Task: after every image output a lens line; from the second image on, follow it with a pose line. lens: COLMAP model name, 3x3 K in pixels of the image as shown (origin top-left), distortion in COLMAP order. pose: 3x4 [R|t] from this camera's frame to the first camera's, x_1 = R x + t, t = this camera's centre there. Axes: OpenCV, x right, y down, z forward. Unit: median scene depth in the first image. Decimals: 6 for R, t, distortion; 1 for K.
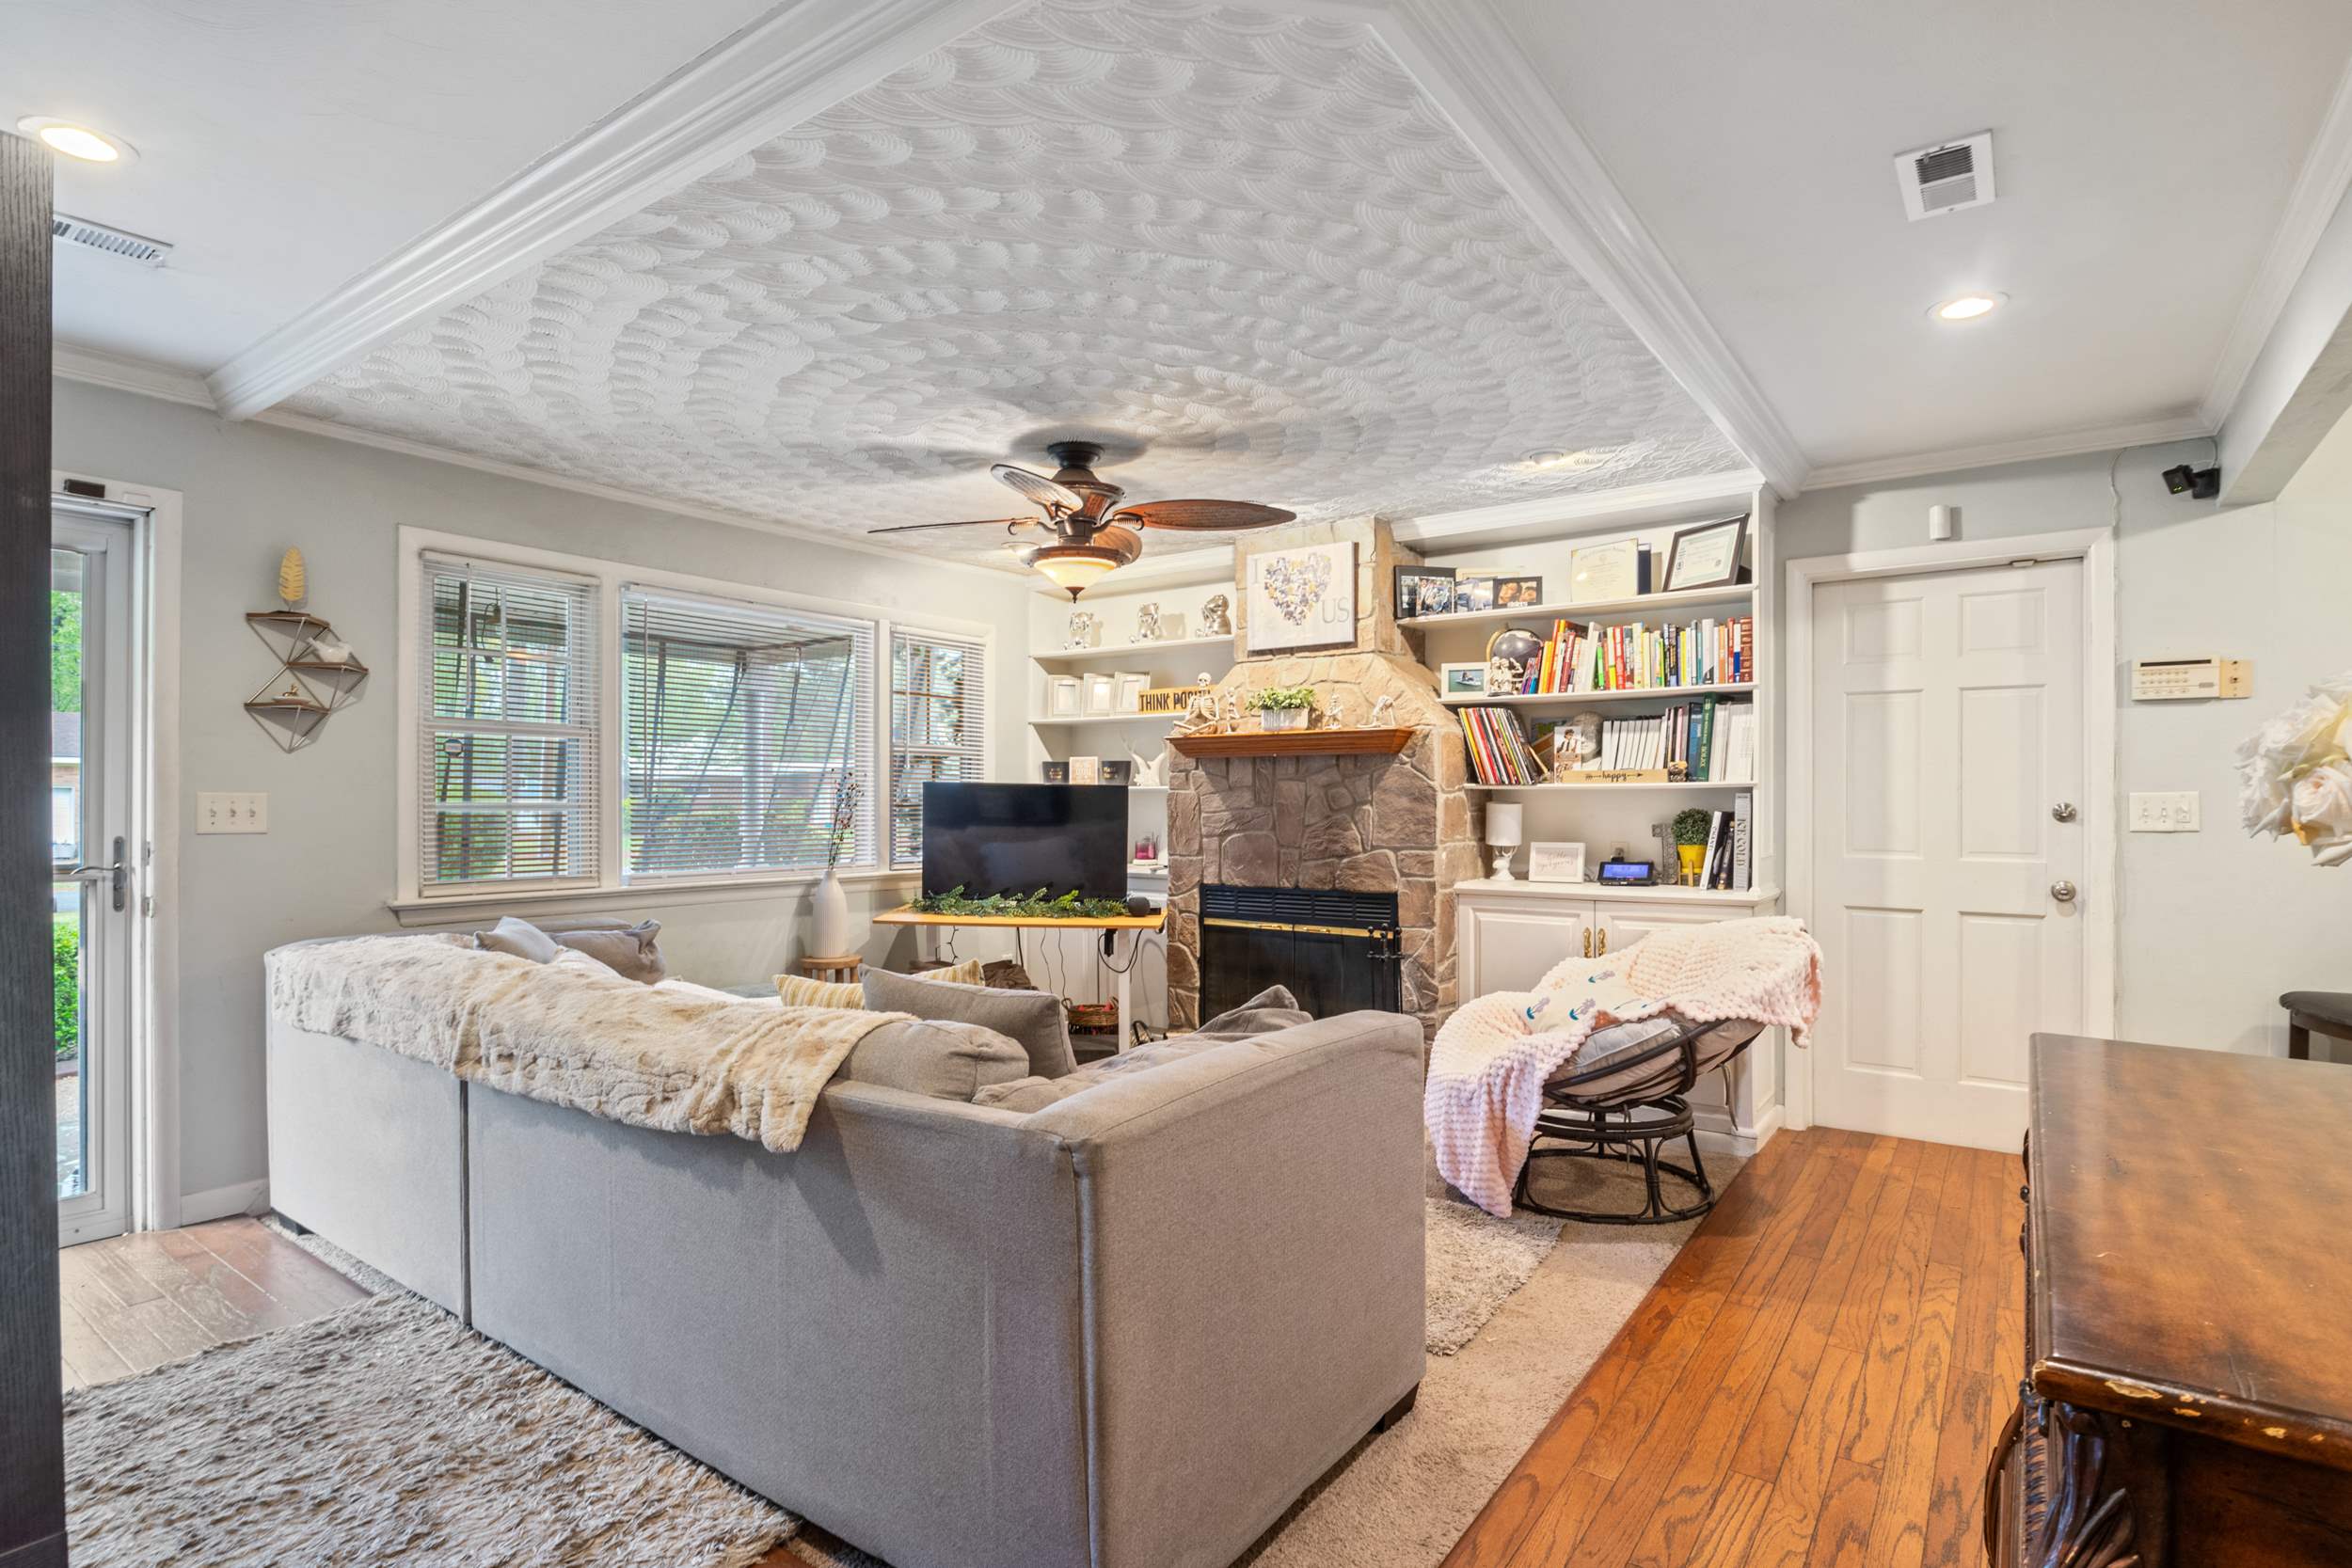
lens RADIAL K [[1169.3, 0, 1178.5], [0, 1169.3, 793.2], [0, 0, 1]] dist [-0.014982, -0.003270]
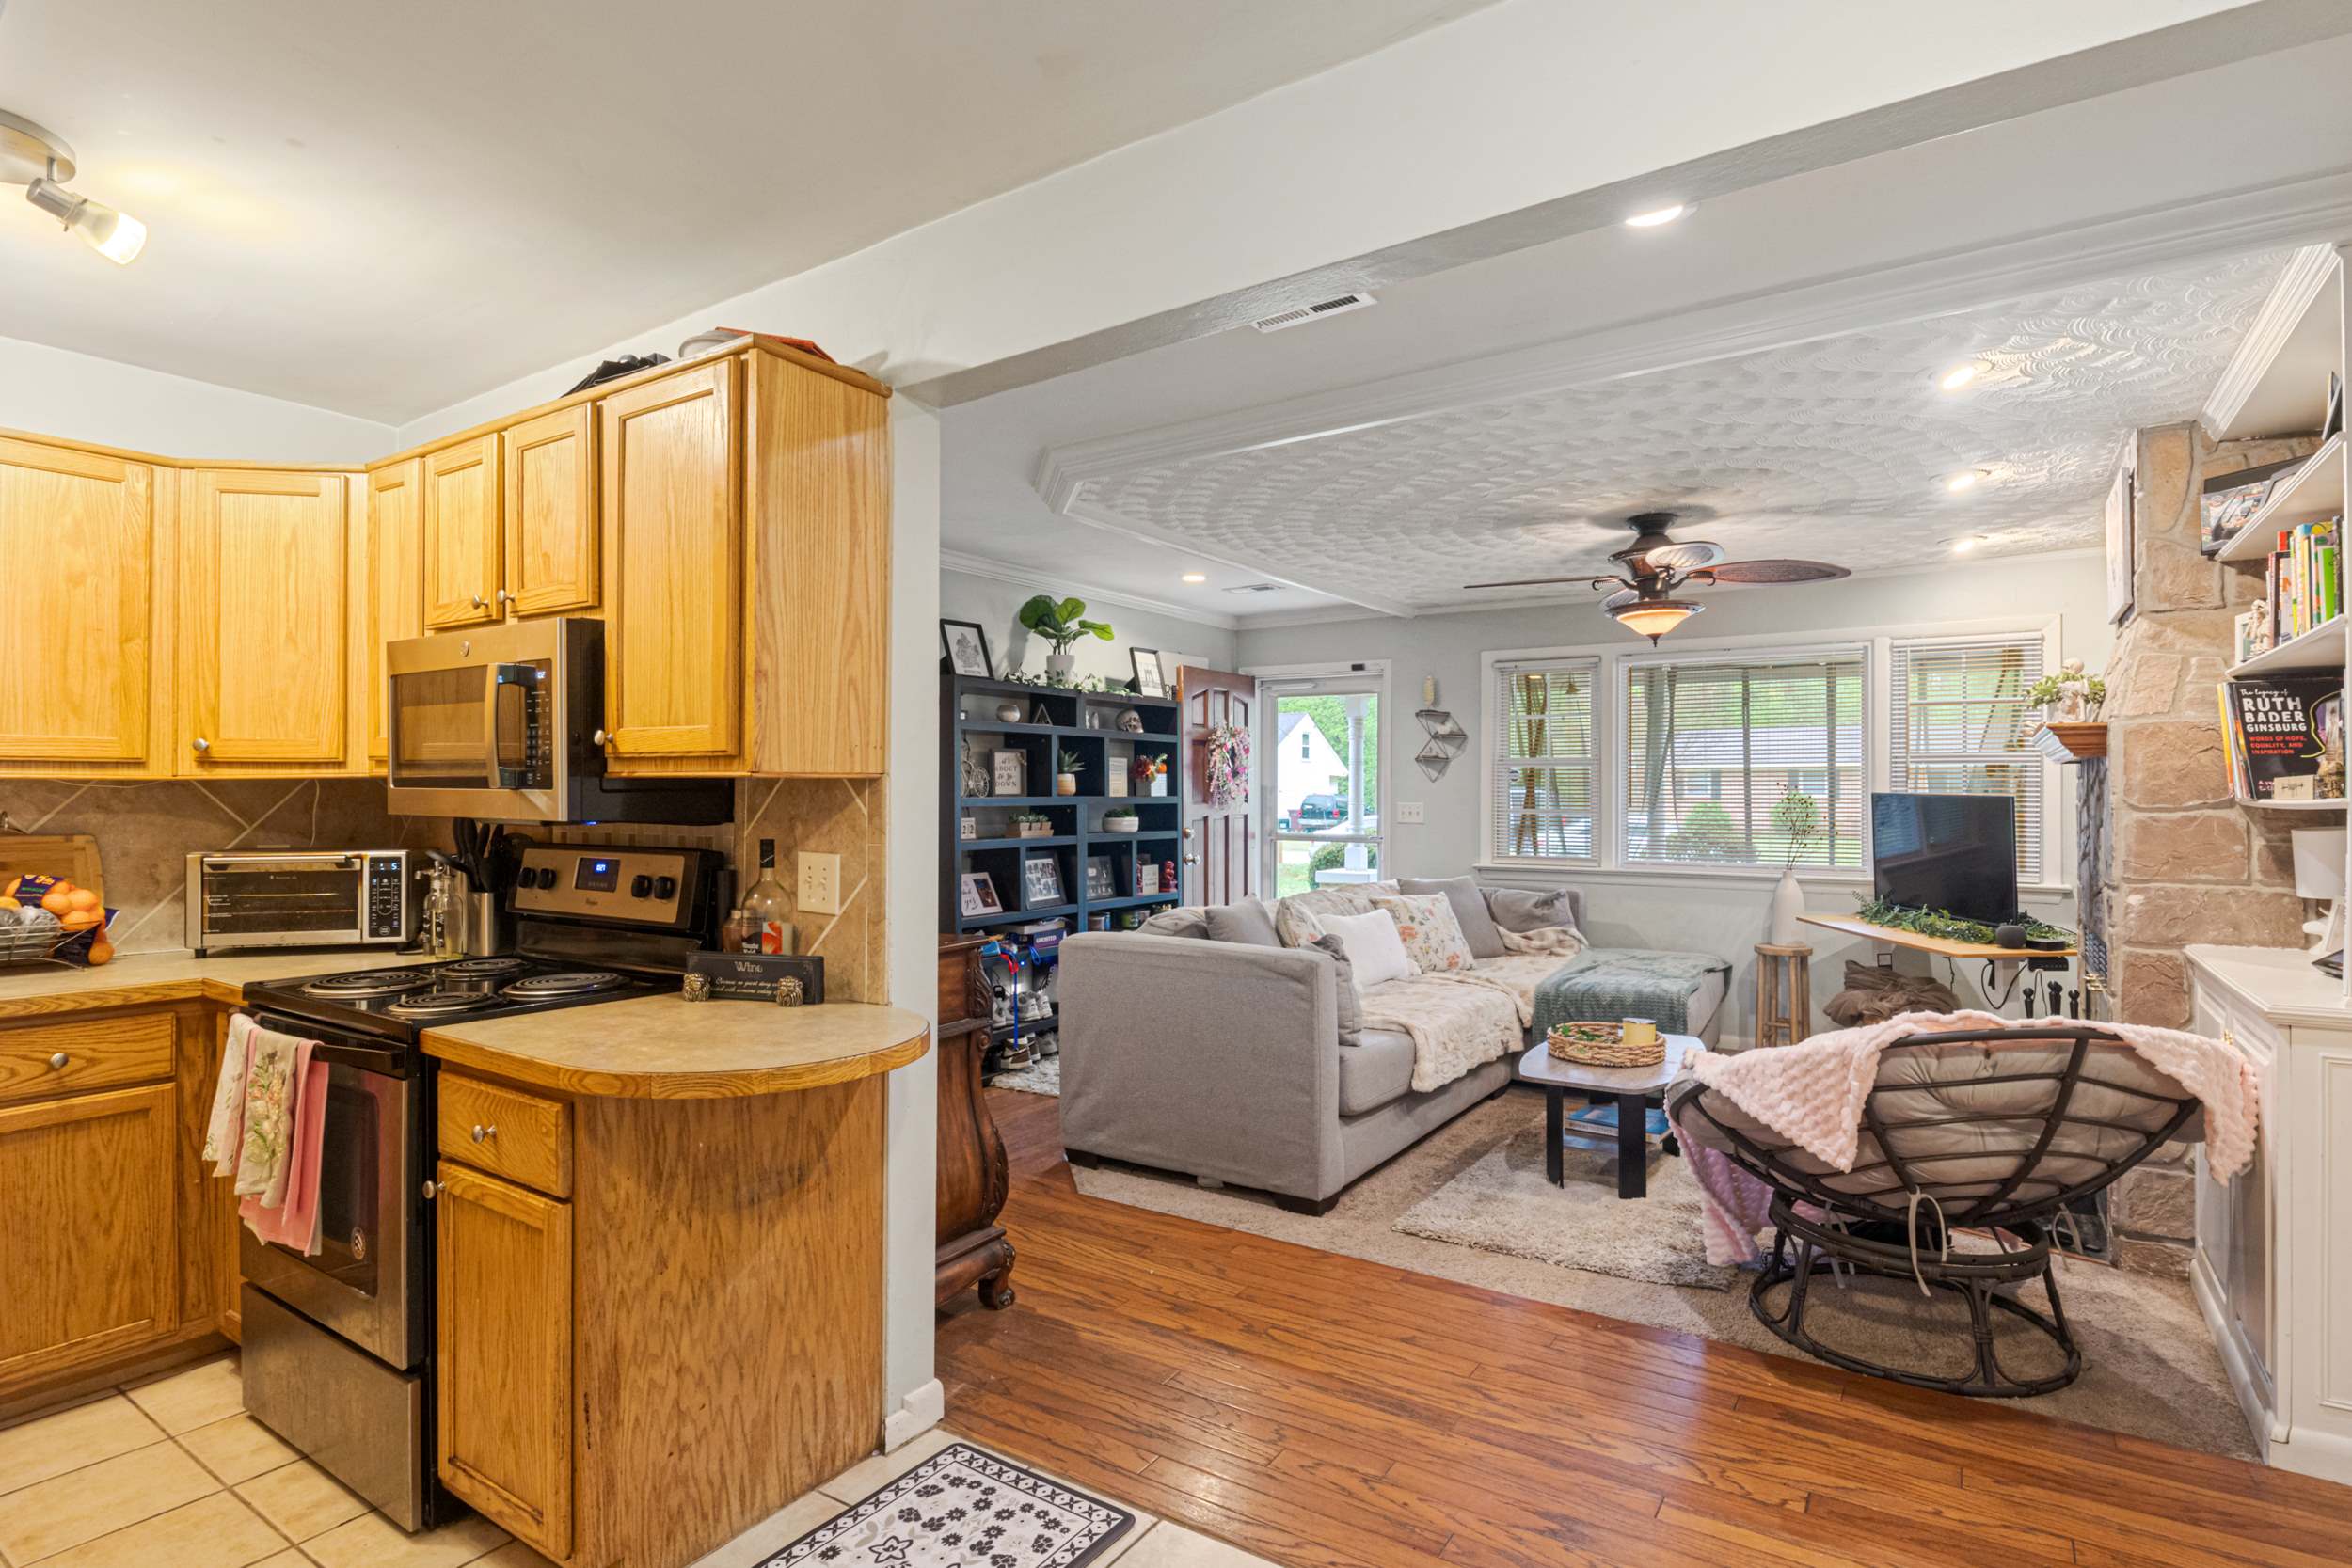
lens RADIAL K [[1169.3, 0, 1202.0], [0, 1169.3, 788.8], [0, 0, 1]] dist [-0.014982, -0.003270]
pose [[0.047762, -0.003960, -0.998851, 1.139894], [0.008596, 0.999957, -0.003554, -0.020425], [0.998822, -0.008417, 0.047794, 0.515954]]
